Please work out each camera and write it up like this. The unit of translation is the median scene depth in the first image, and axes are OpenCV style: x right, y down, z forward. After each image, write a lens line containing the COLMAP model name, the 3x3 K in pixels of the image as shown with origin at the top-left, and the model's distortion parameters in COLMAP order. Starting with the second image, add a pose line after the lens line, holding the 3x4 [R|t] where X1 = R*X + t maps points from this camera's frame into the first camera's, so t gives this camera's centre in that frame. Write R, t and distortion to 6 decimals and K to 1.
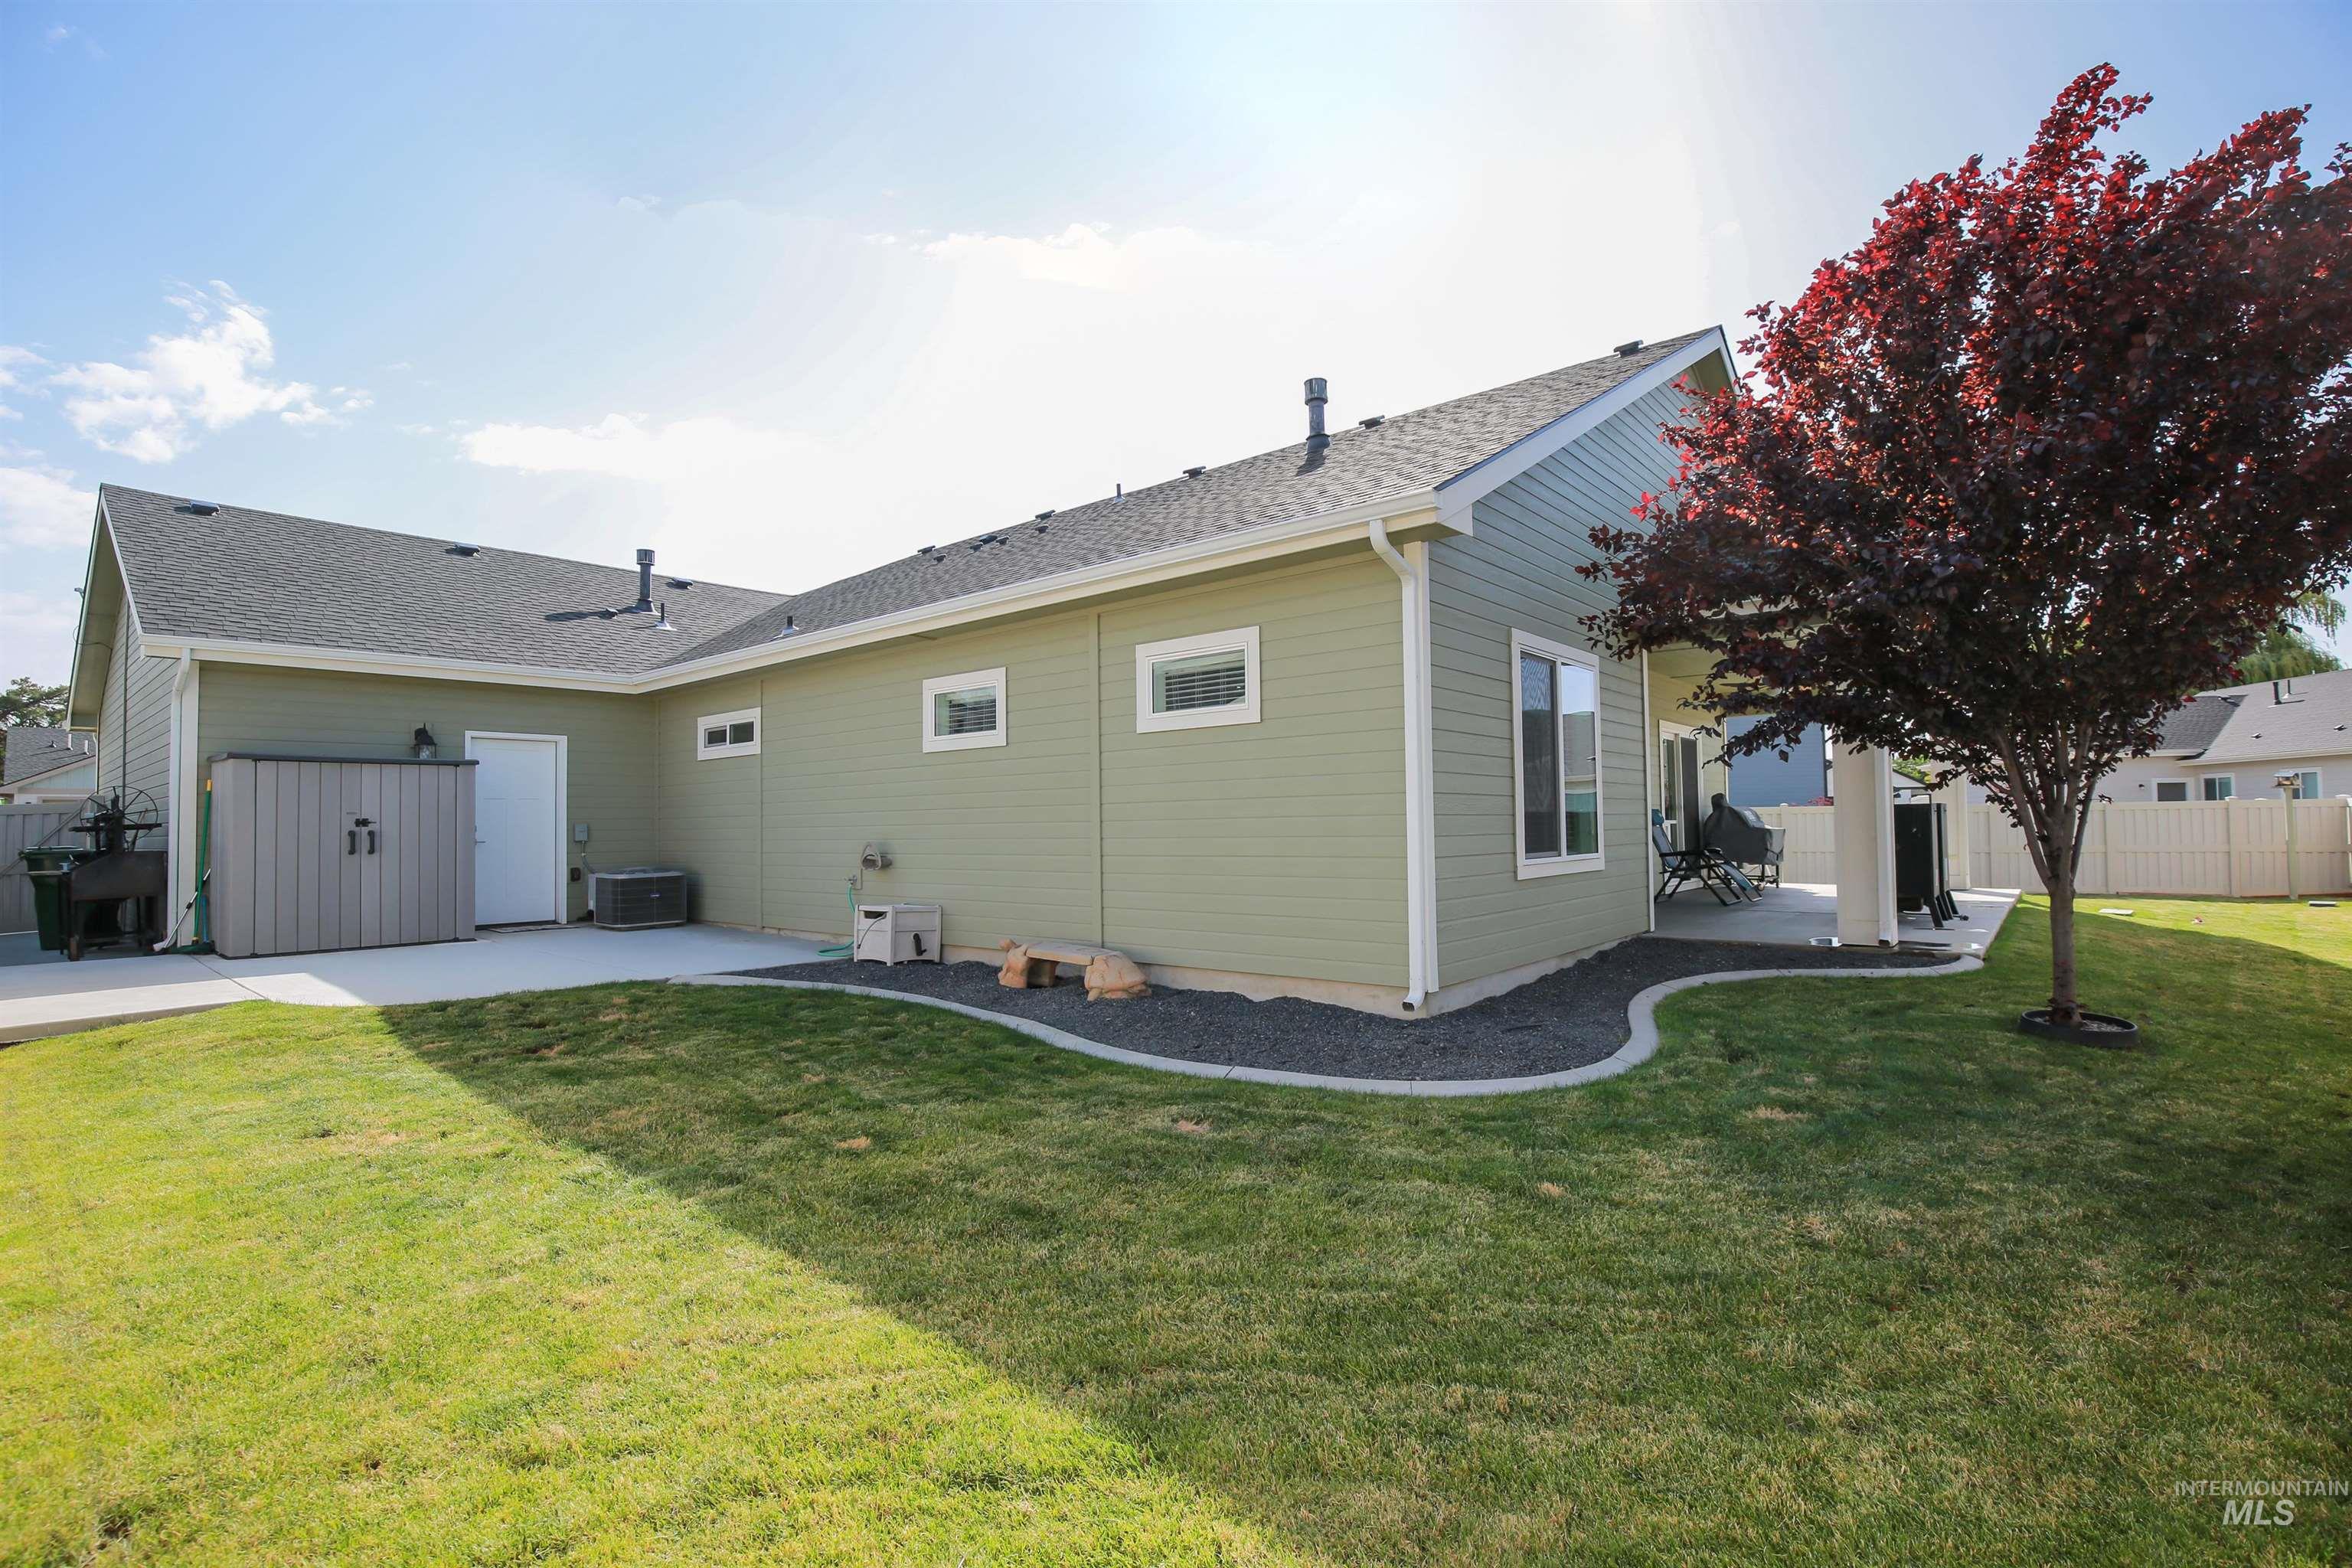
lens RADIAL K [[1075.1, 0, 1188.1], [0, 1075.1, 785.8], [0, 0, 1]] dist [-0.035232, 0.007060]
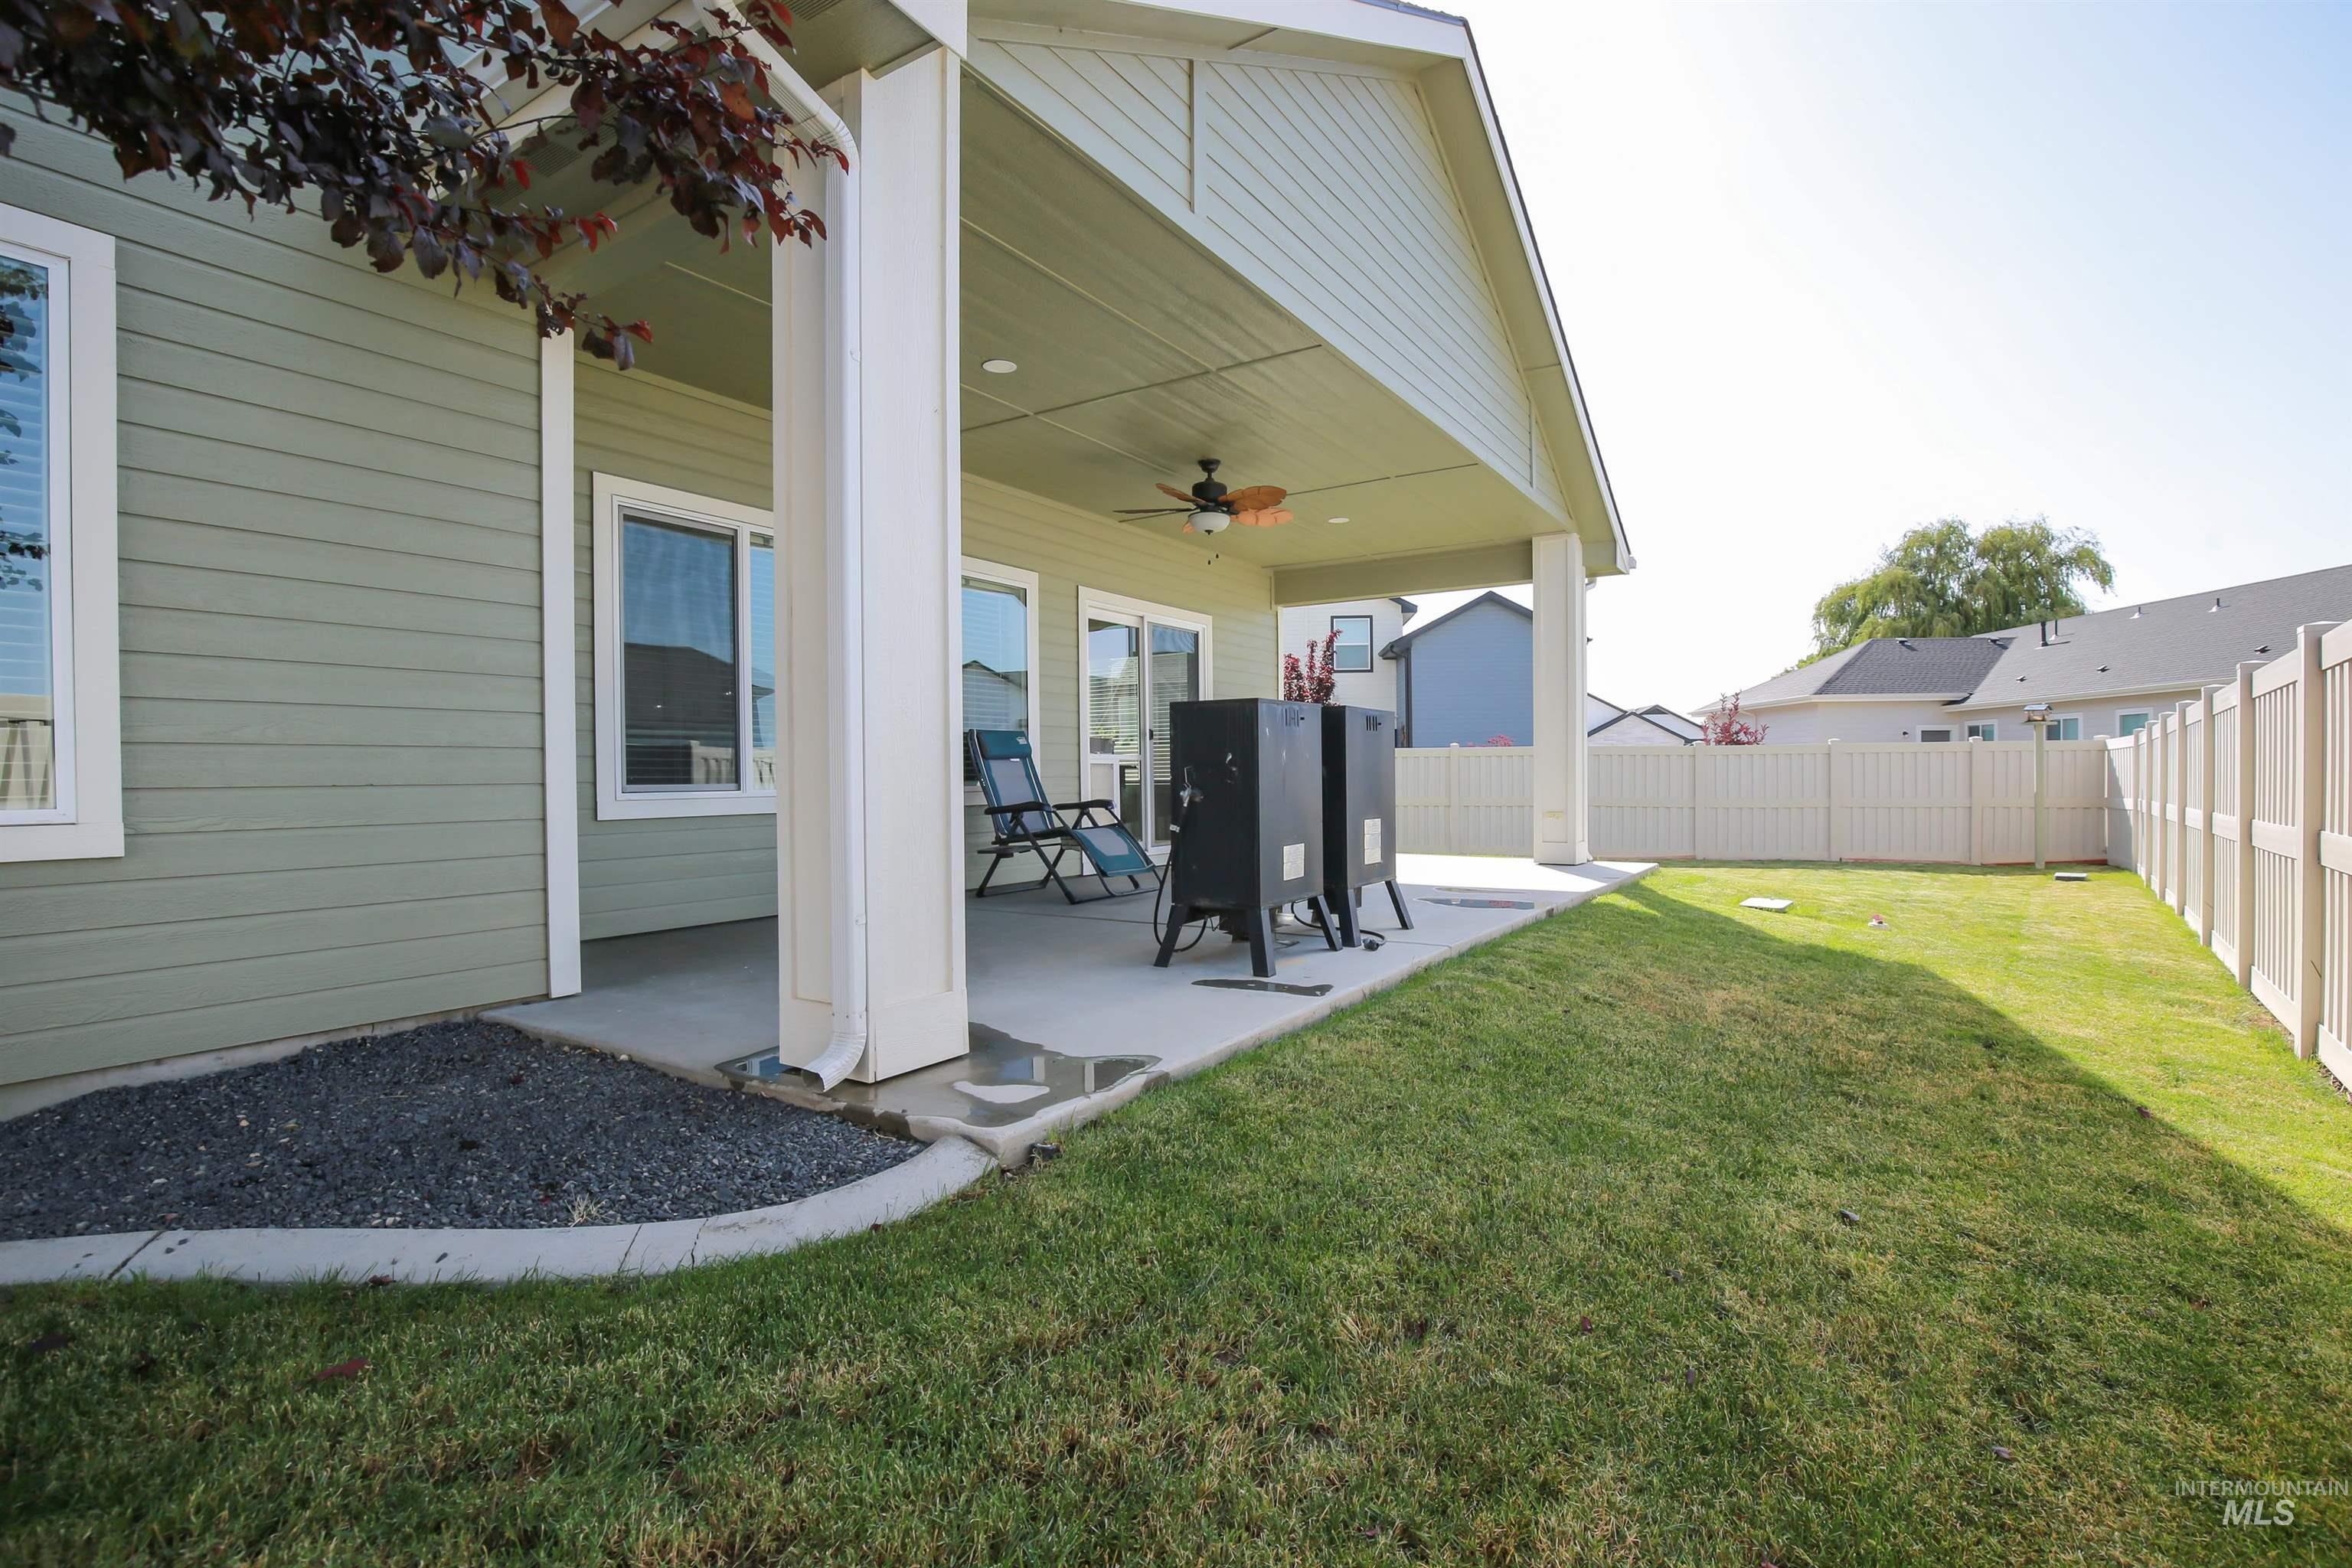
lens RADIAL K [[1084.9, 0, 1194.7], [0, 1084.9, 790.6], [0, 0, 1]] dist [-0.040100, 0.007479]
pose [[0.991854, 0.000575, 0.127376, 0.457967], [-0.006592, 0.998882, 0.046820, 0.025478], [-0.127206, -0.047278, 0.990749, 0.409992]]
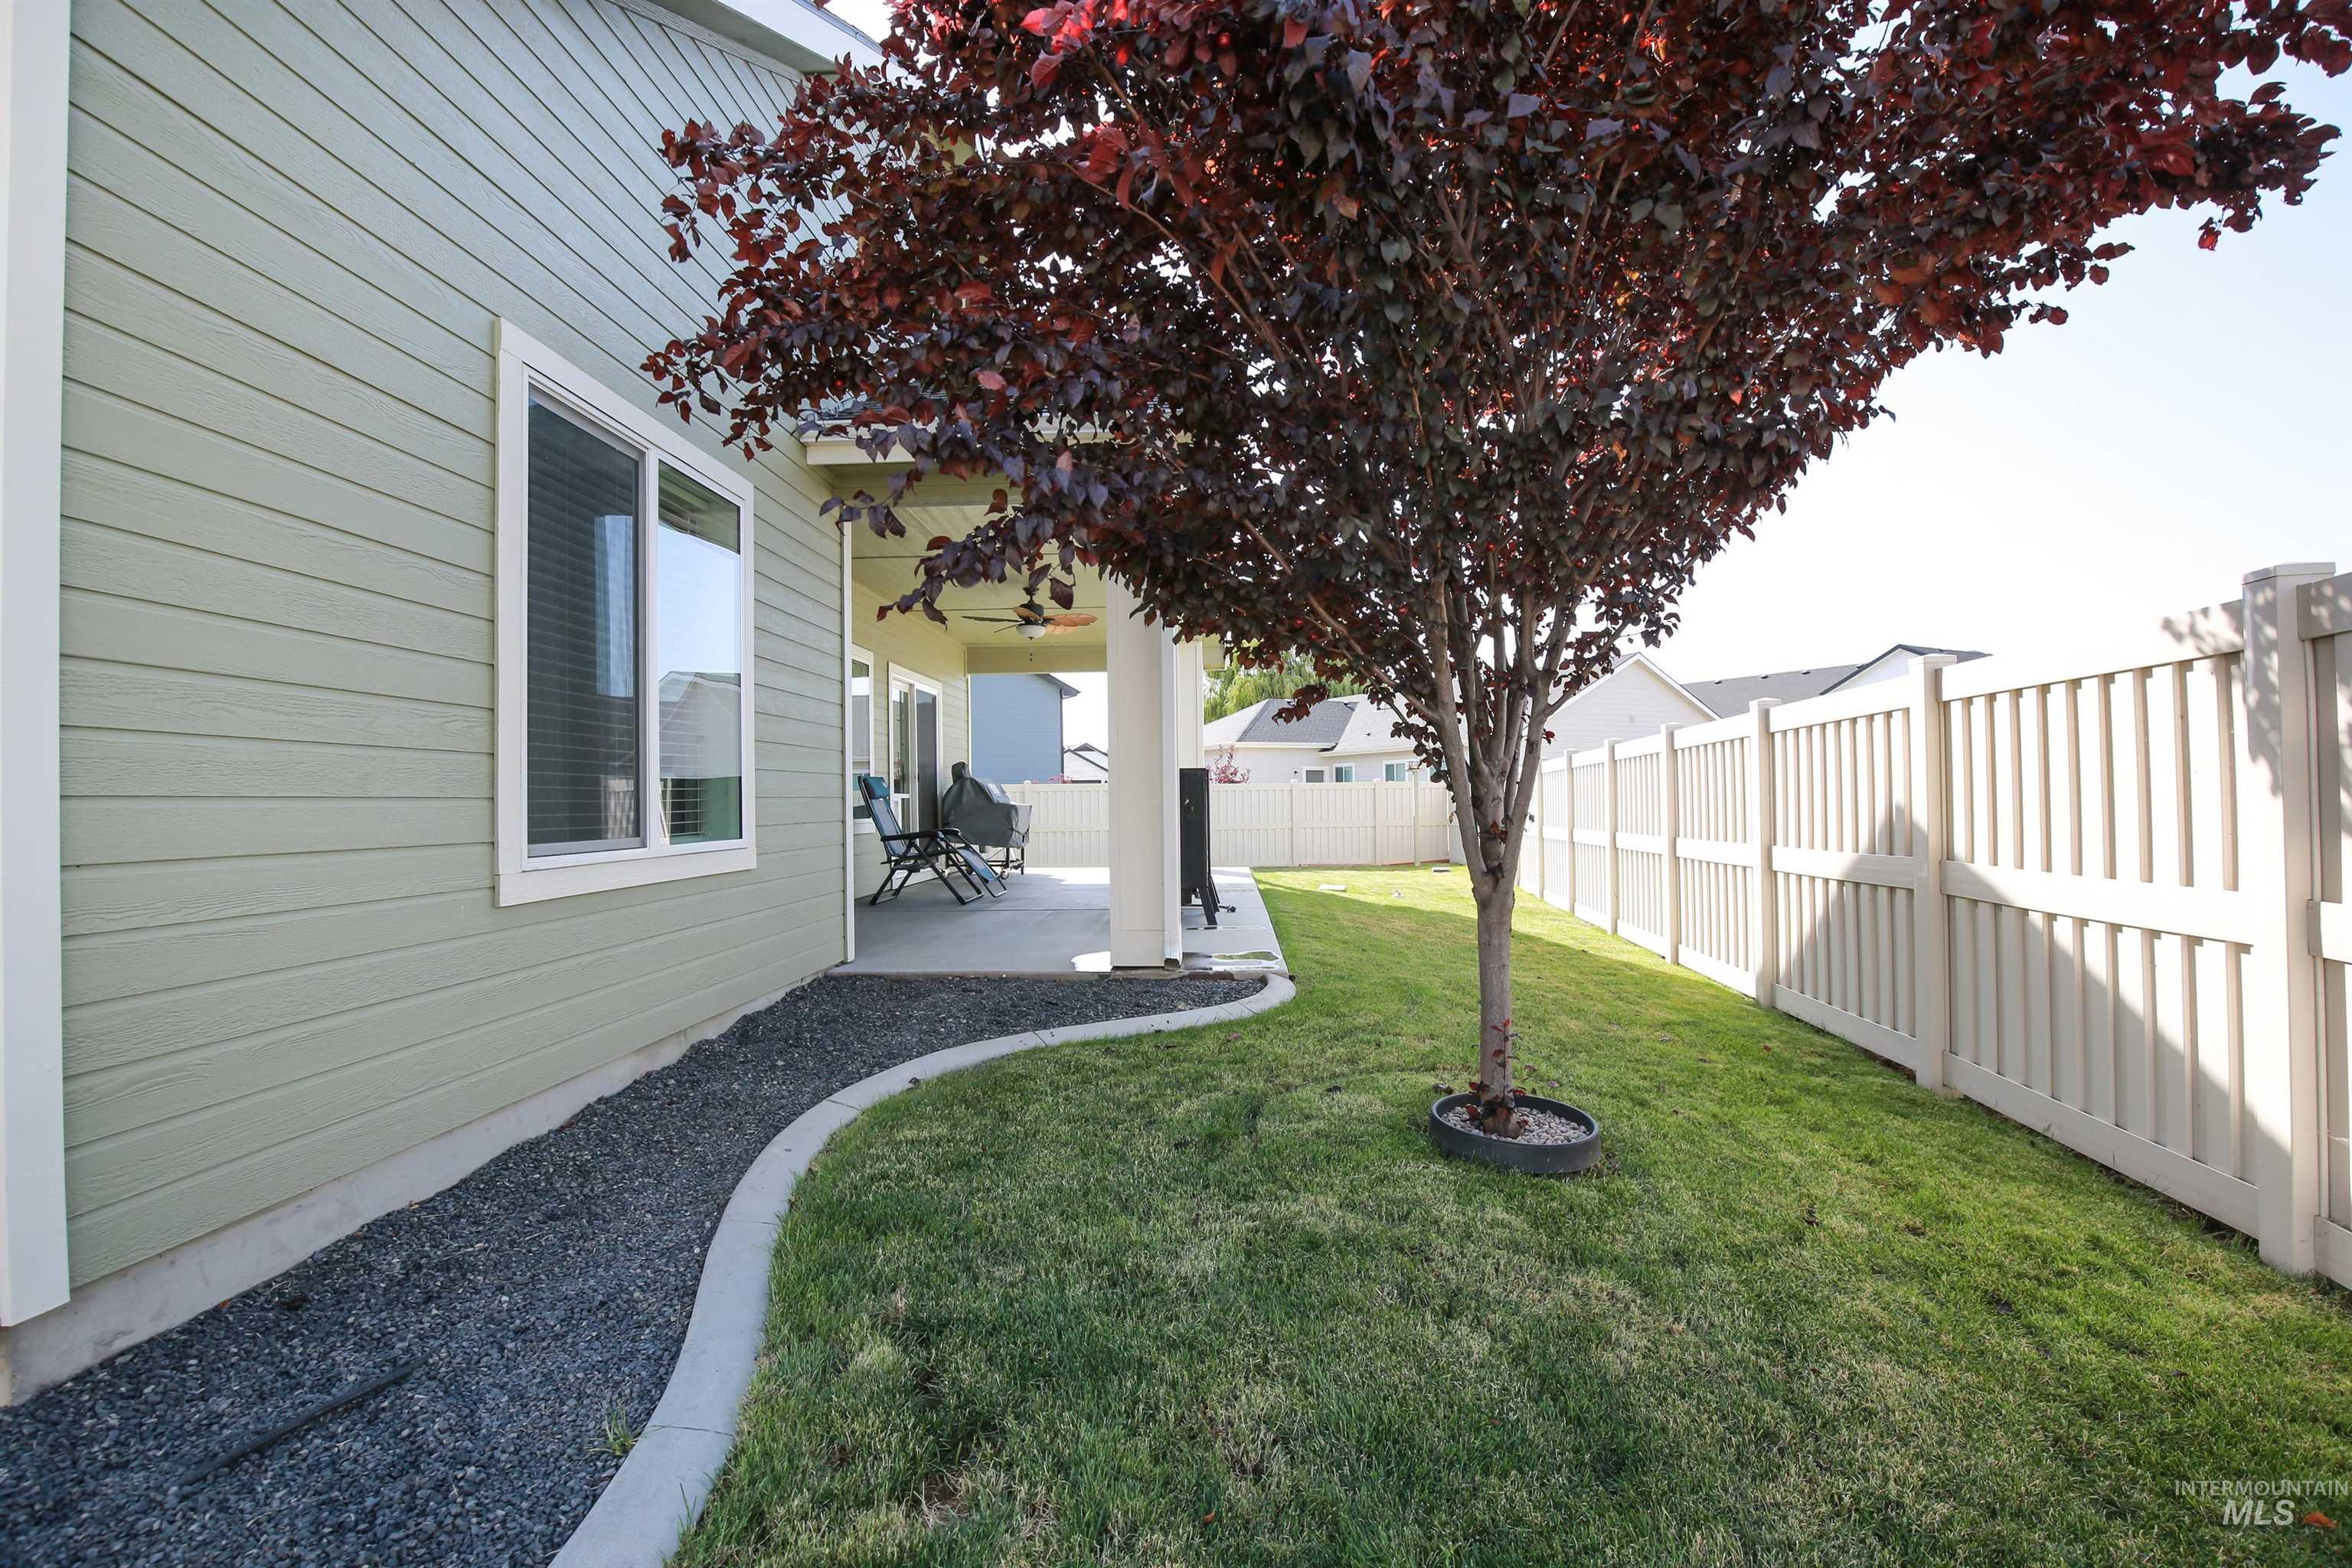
lens RADIAL K [[1075.1, 0, 1188.1], [0, 1075.1, 785.8], [0, 0, 1]] dist [-0.035232, 0.007060]
pose [[0.787369, 0.009862, 0.616403, 0.147231], [-0.019410, 0.999773, 0.008798, 0.017135], [-0.616176, -0.018892, 0.787382, 0.279544]]
